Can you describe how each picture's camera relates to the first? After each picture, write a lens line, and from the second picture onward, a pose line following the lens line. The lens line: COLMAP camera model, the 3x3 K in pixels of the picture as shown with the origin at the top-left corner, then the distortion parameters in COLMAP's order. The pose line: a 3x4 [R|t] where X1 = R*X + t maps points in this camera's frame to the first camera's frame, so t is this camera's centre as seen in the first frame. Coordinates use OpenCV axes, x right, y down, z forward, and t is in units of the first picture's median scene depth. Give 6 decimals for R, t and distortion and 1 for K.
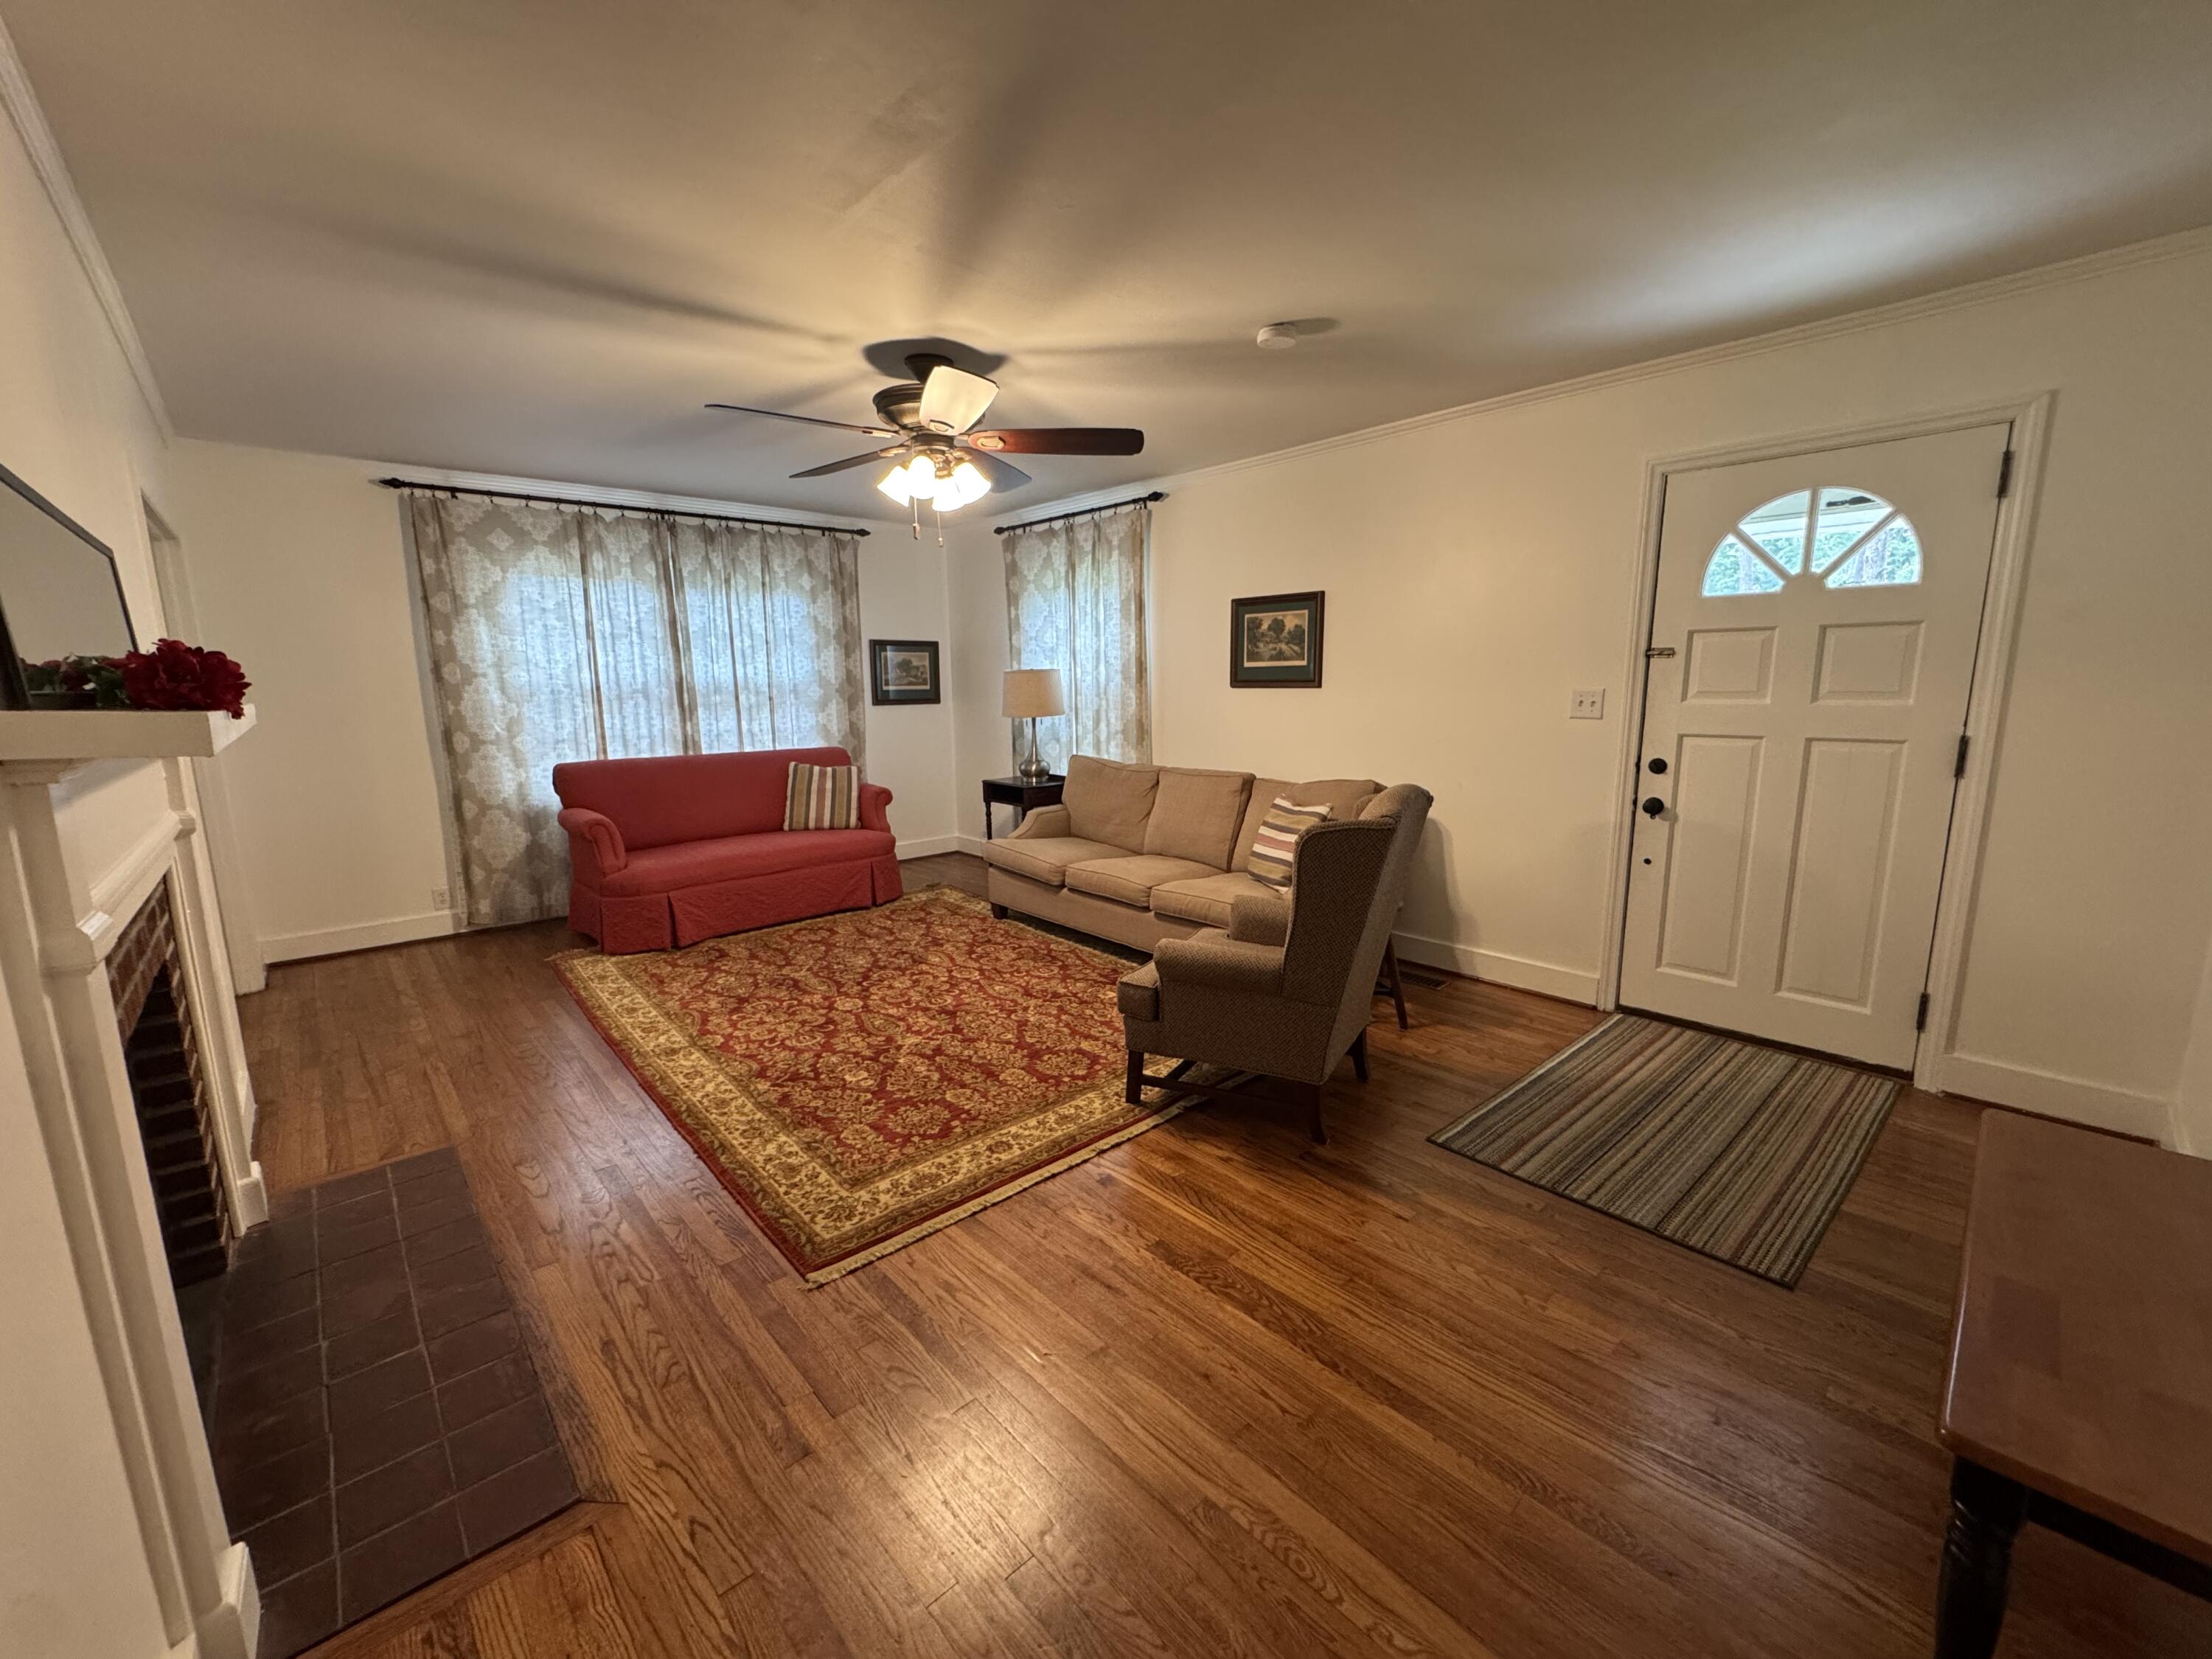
lens RADIAL K [[875.9, 0, 1106.0], [0, 875.9, 829.5], [0, 0, 1]] dist [0.001043, -0.004245]
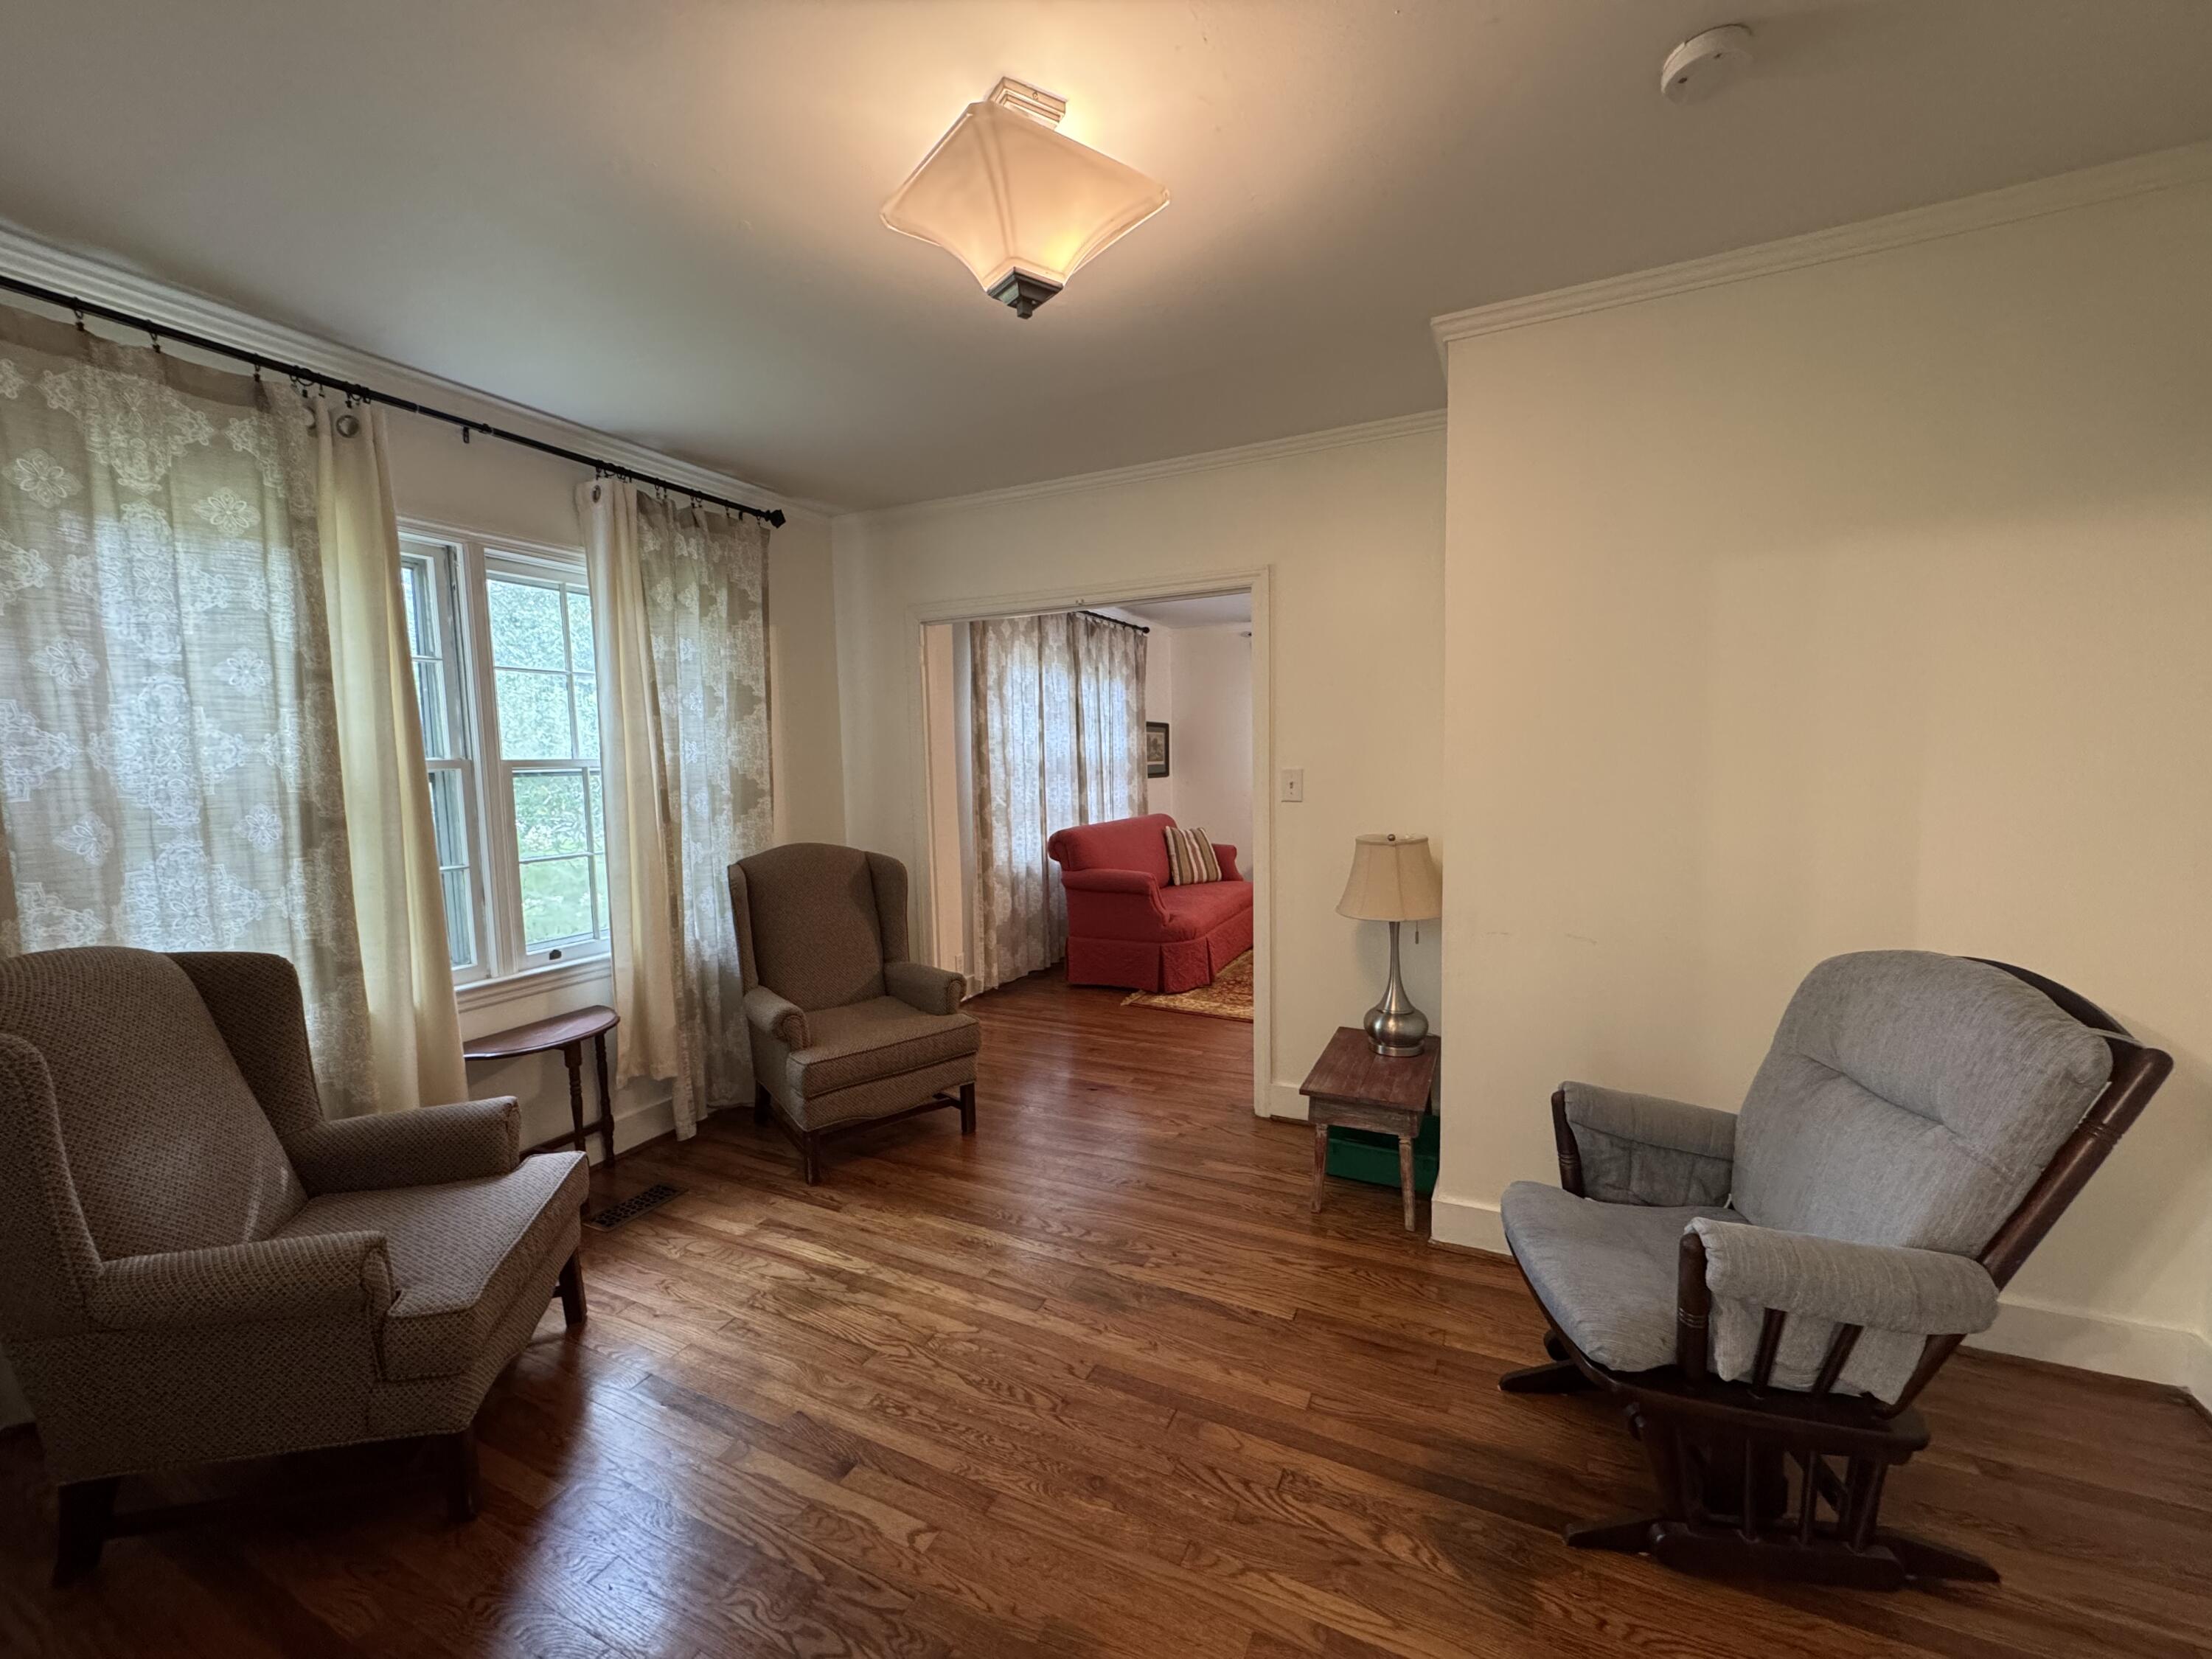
lens RADIAL K [[875.9, 0, 1106.0], [0, 875.9, 829.5], [0, 0, 1]] dist [0.001043, -0.004245]
pose [[0.926913, -0.040624, 0.373071, -1.017788], [0.074737, 0.994193, -0.077427, 0.012825], [-0.367759, 0.099651, 0.924566, -0.035388]]
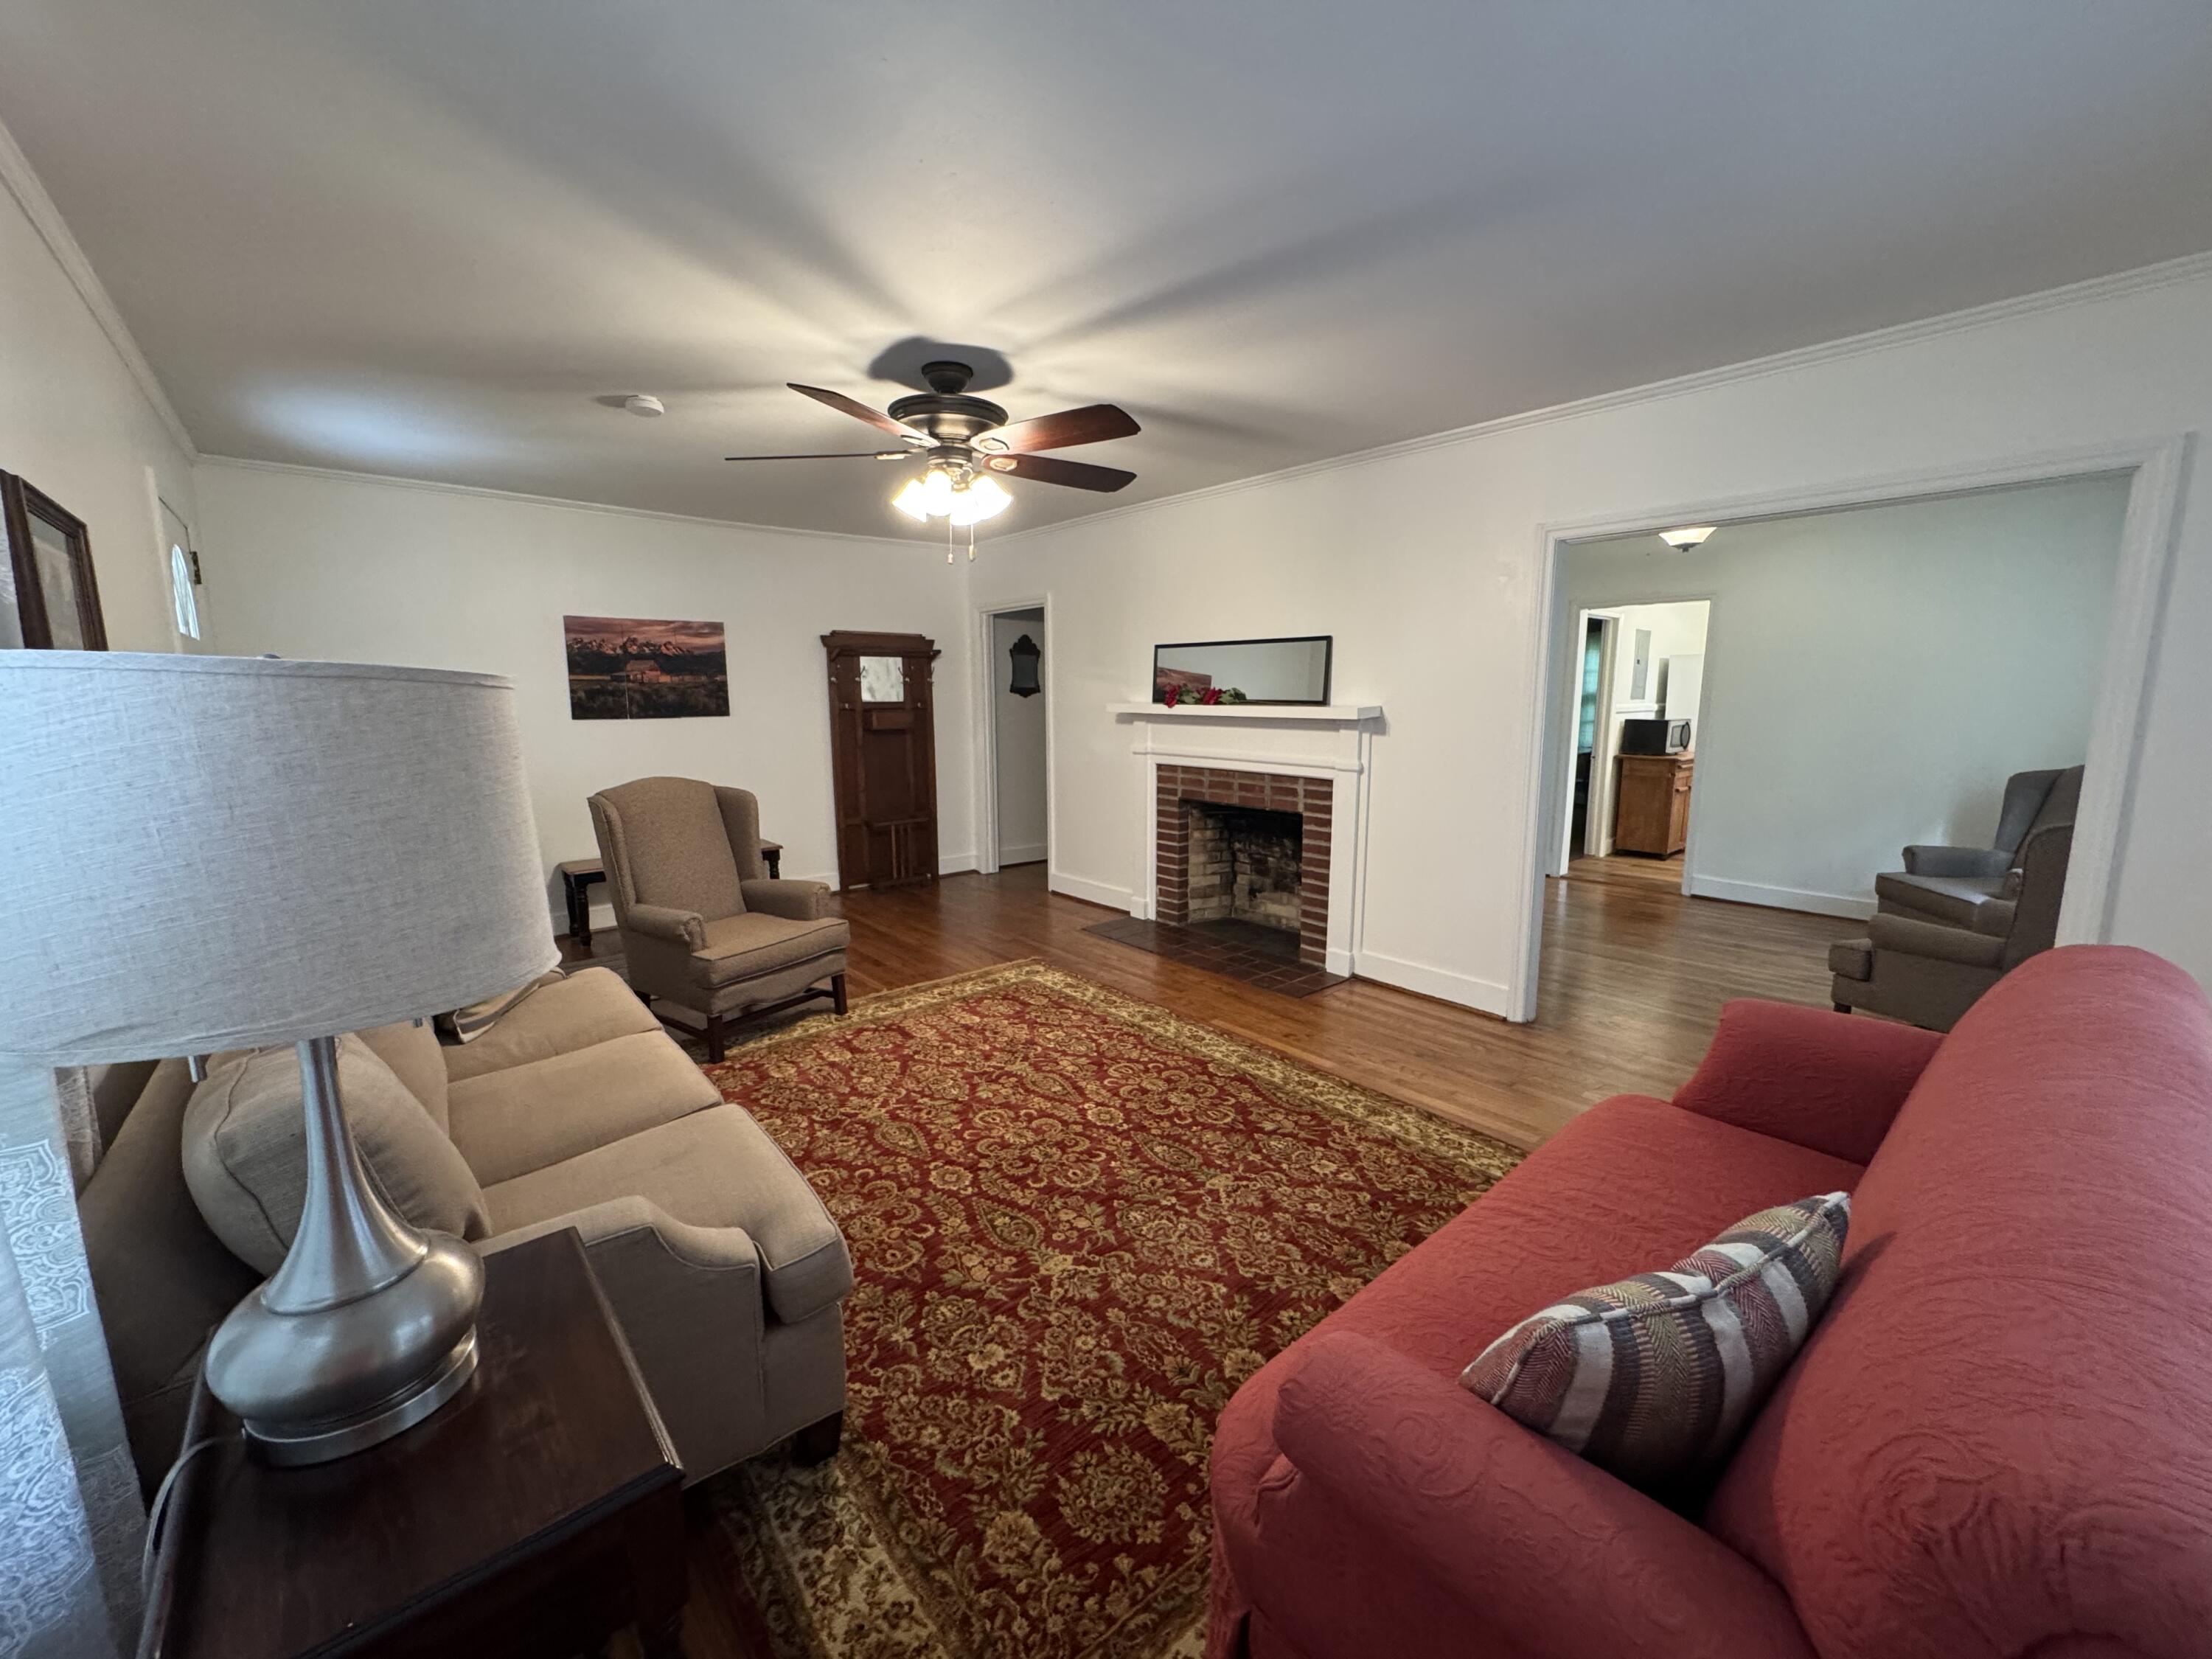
lens RADIAL K [[875.9, 0, 1106.0], [0, 875.9, 829.5], [0, 0, 1]] dist [0.001043, -0.004245]
pose [[-0.999408, 0.012375, 0.032095, -0.264530], [0.021902, 0.948401, 0.316316, -0.237147], [-0.026524, 0.316832, -0.948111, 1.359947]]
